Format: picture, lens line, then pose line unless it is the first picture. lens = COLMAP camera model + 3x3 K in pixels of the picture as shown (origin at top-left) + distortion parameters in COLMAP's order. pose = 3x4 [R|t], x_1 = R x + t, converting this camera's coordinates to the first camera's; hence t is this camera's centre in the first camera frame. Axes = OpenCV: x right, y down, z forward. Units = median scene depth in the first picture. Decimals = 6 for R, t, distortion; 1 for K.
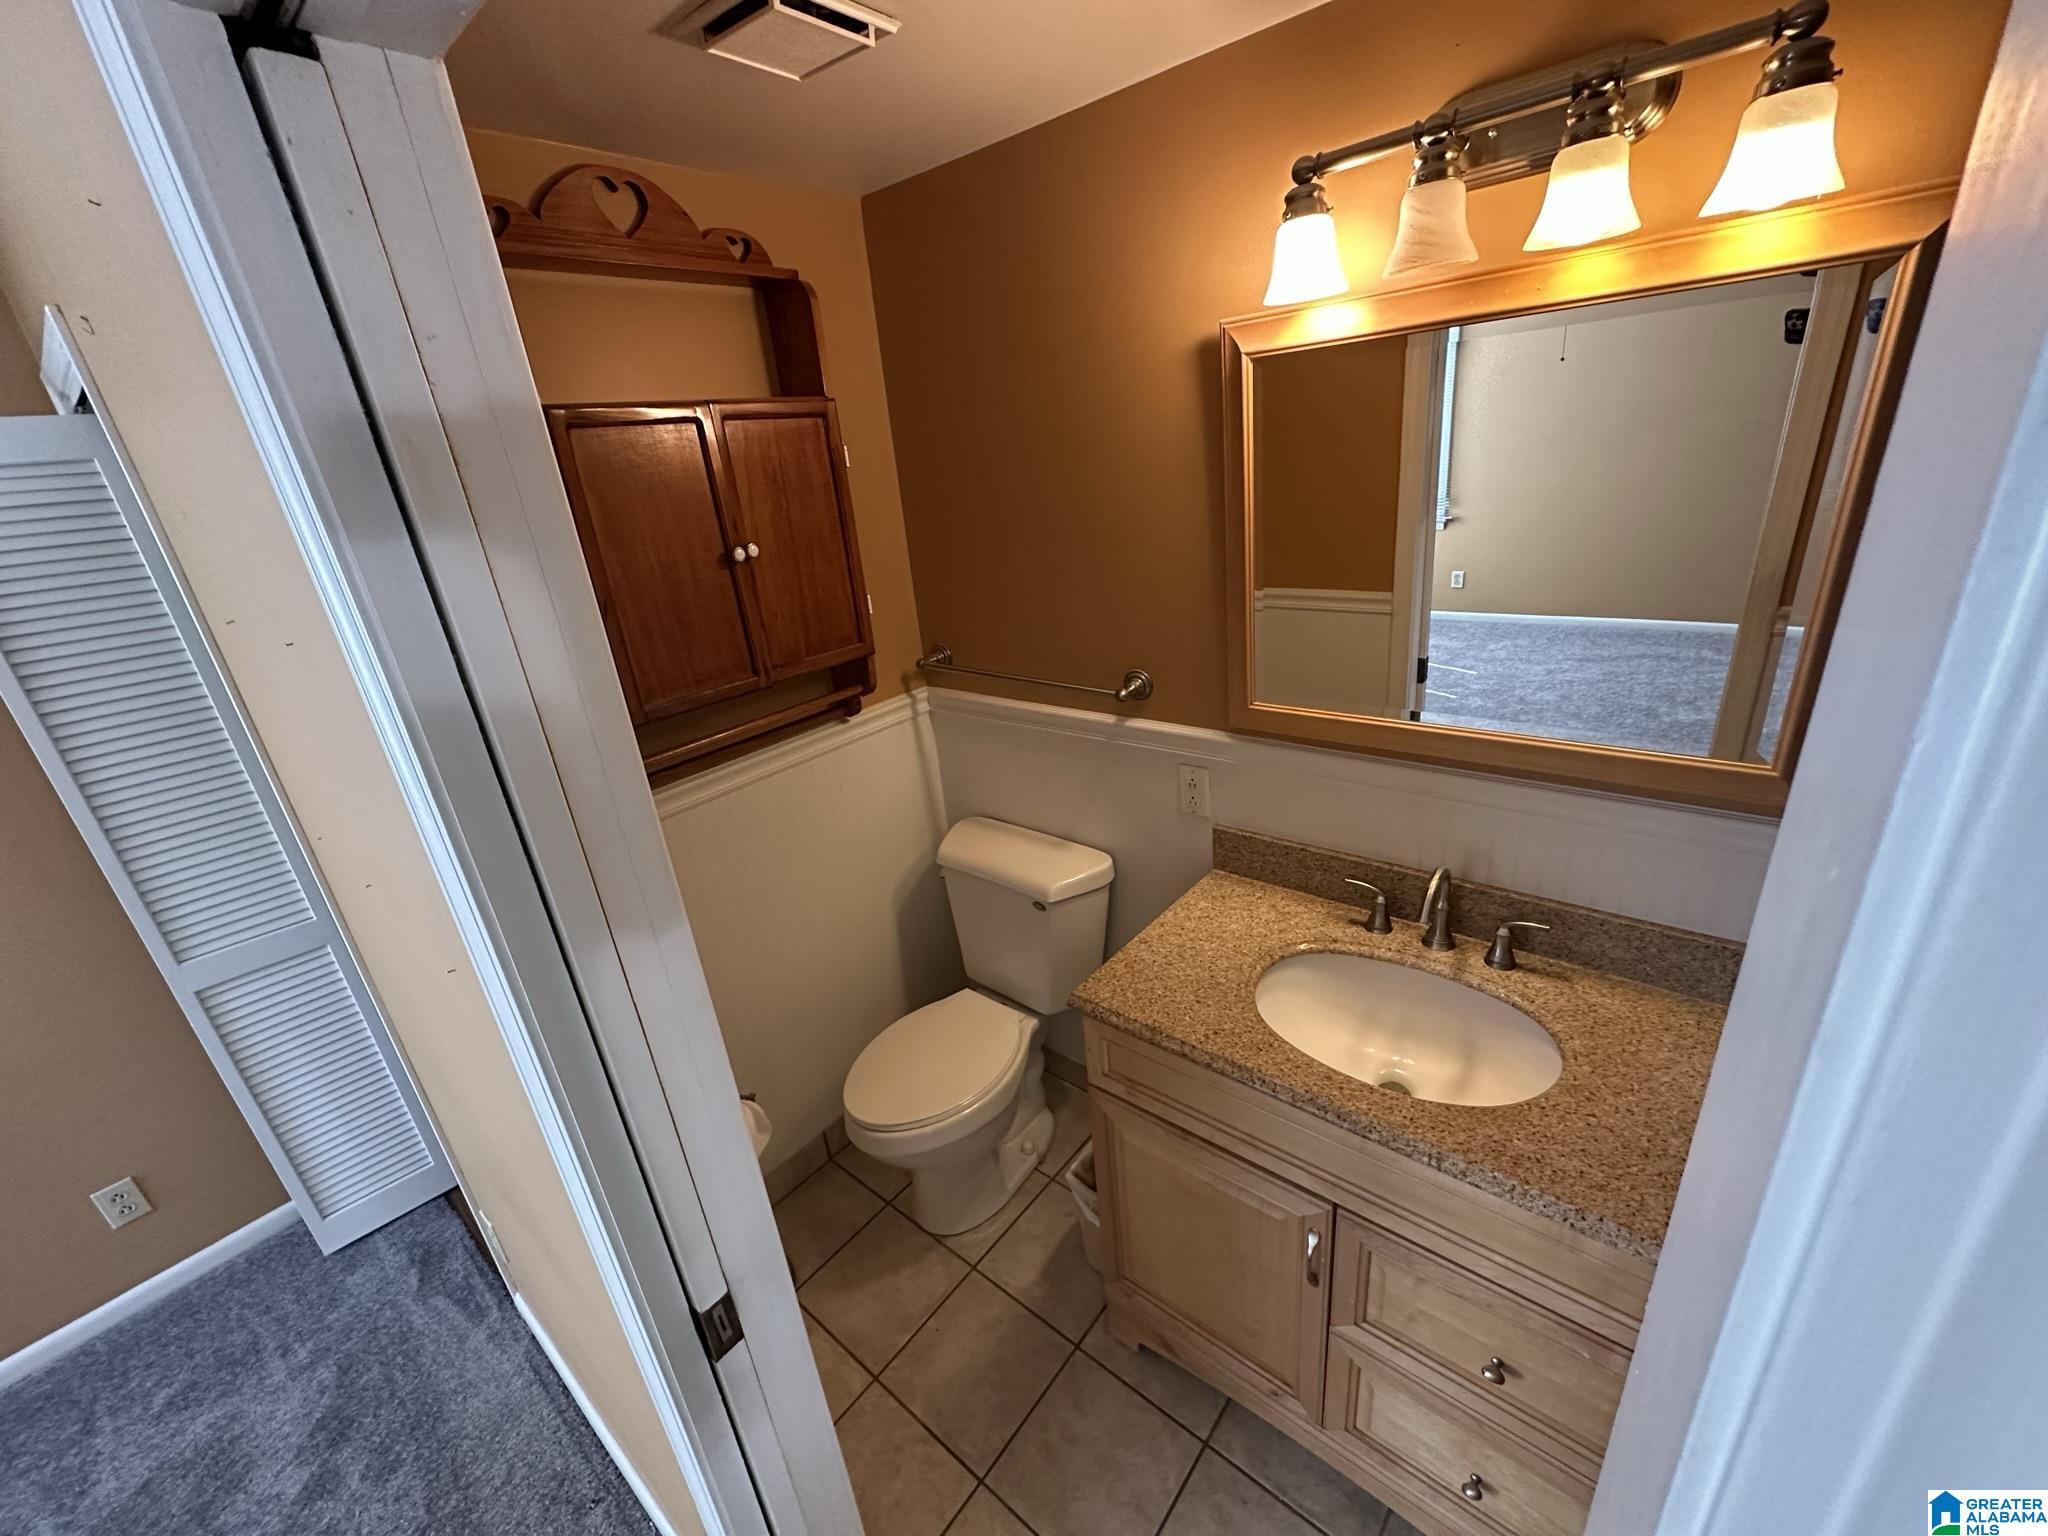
lens RADIAL K [[816.5, 0, 1024.0], [0, 816.5, 768.0], [0, 0, 1]] dist [0.001114, -0.000121]
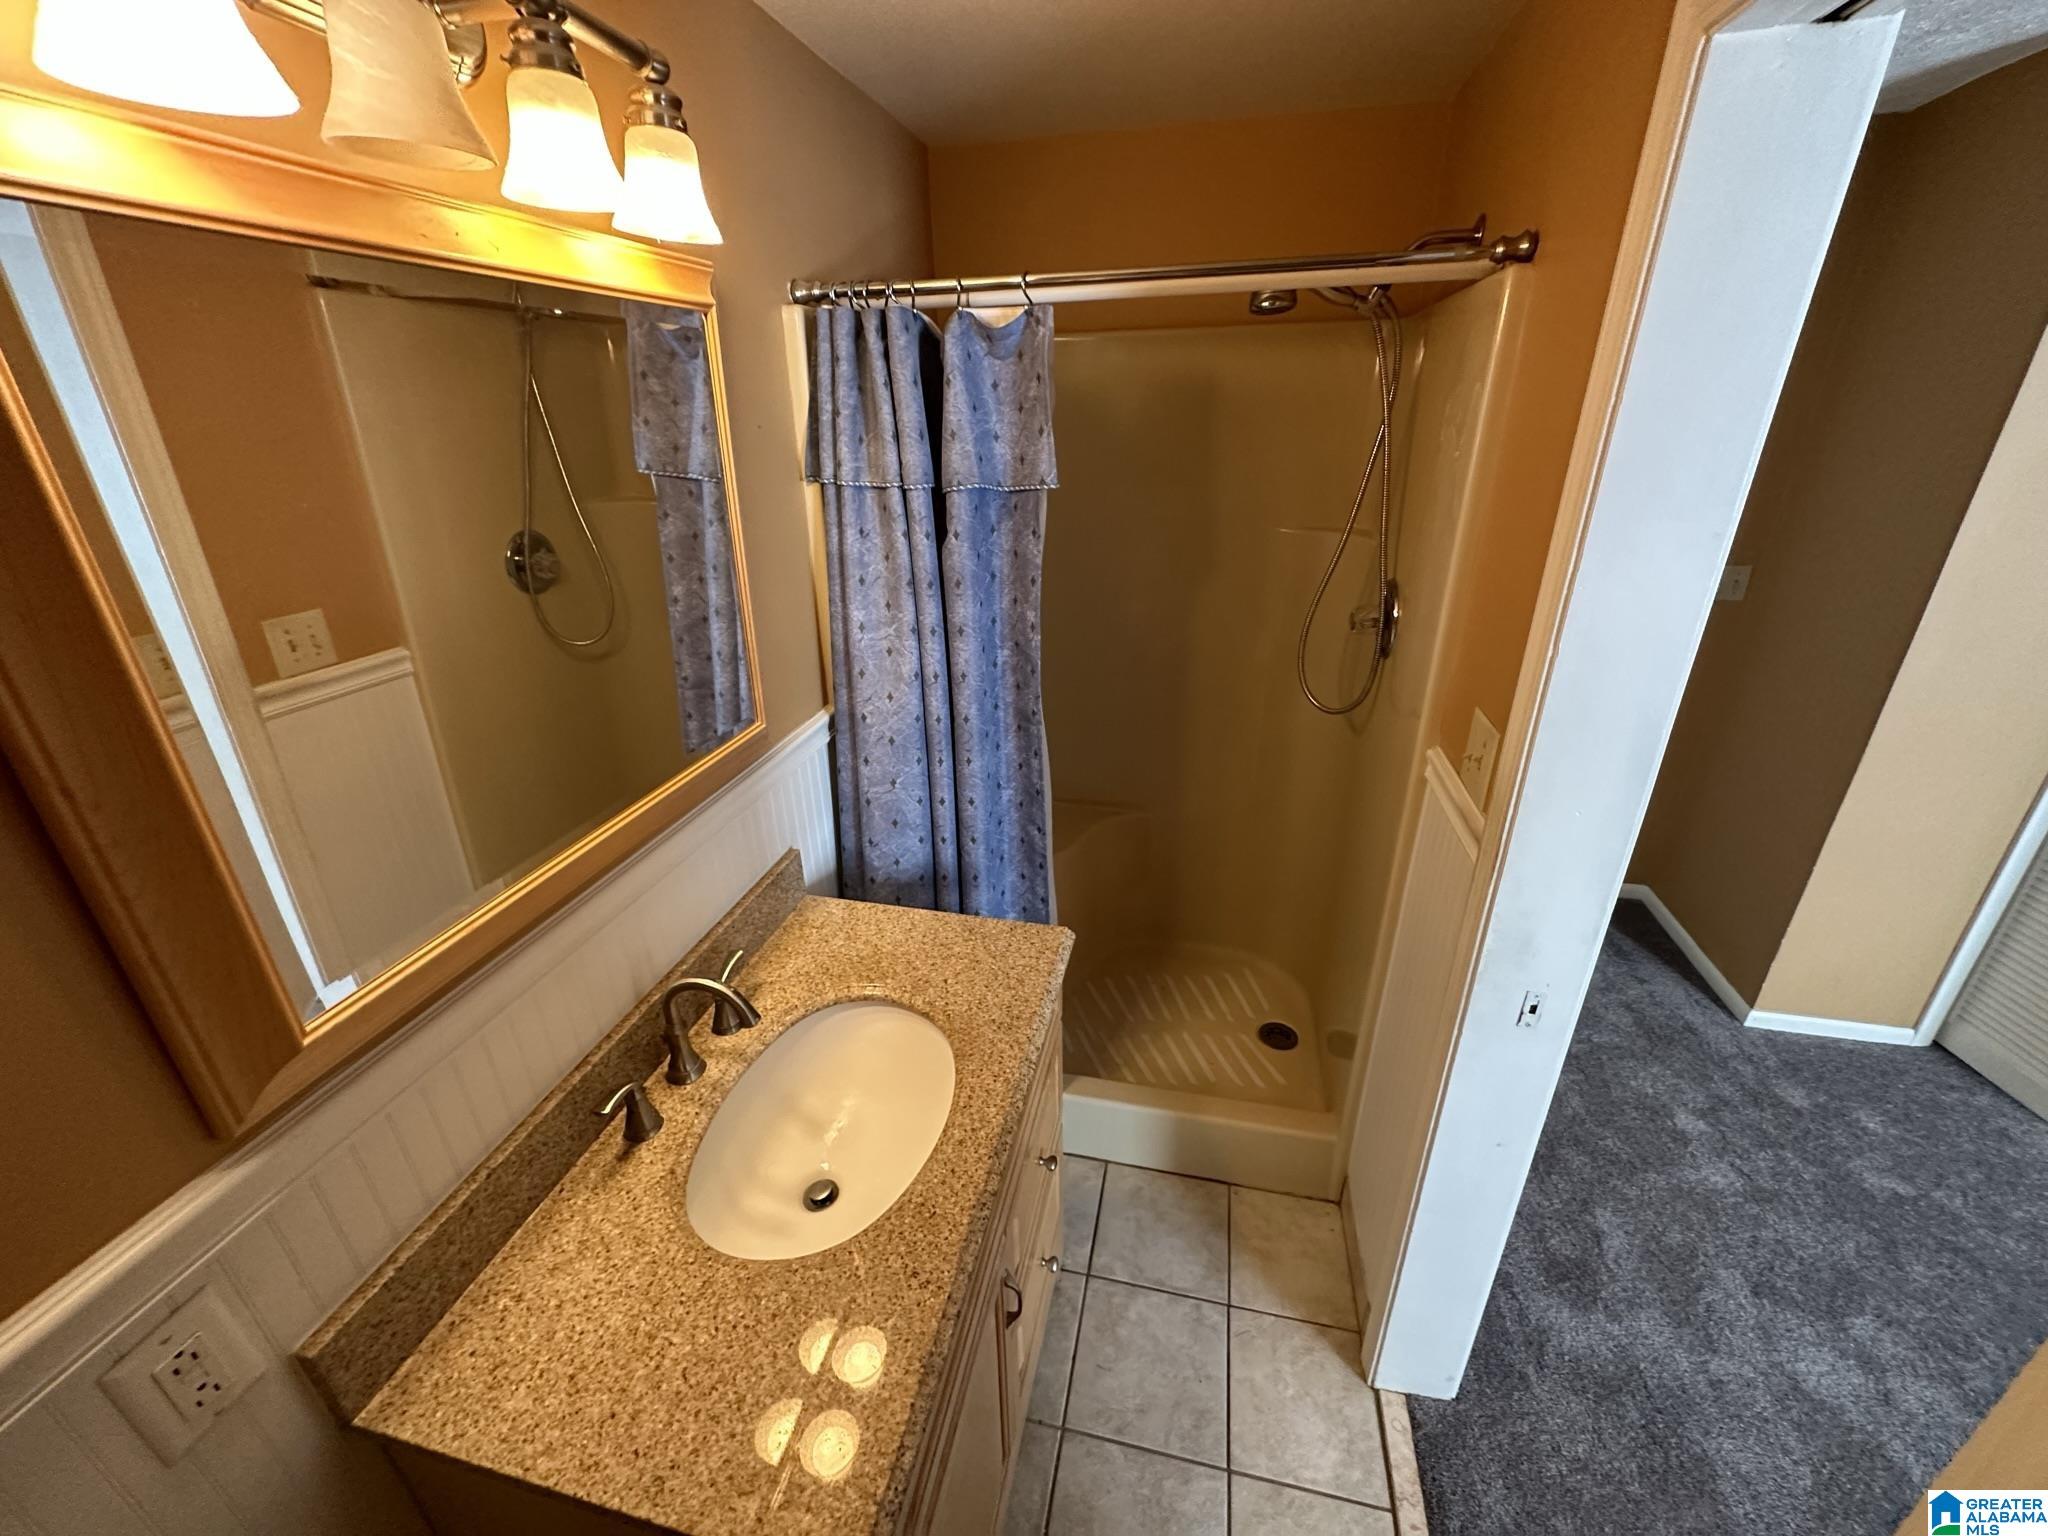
lens RADIAL K [[816.5, 0, 1024.0], [0, 816.5, 768.0], [0, 0, 1]] dist [0.001114, -0.000121]
pose [[-0.443787, -0.260362, 0.857476, -0.252434], [0.388986, 0.806049, 0.446067, -0.256804], [-0.807306, 0.531505, -0.256437, 0.784320]]
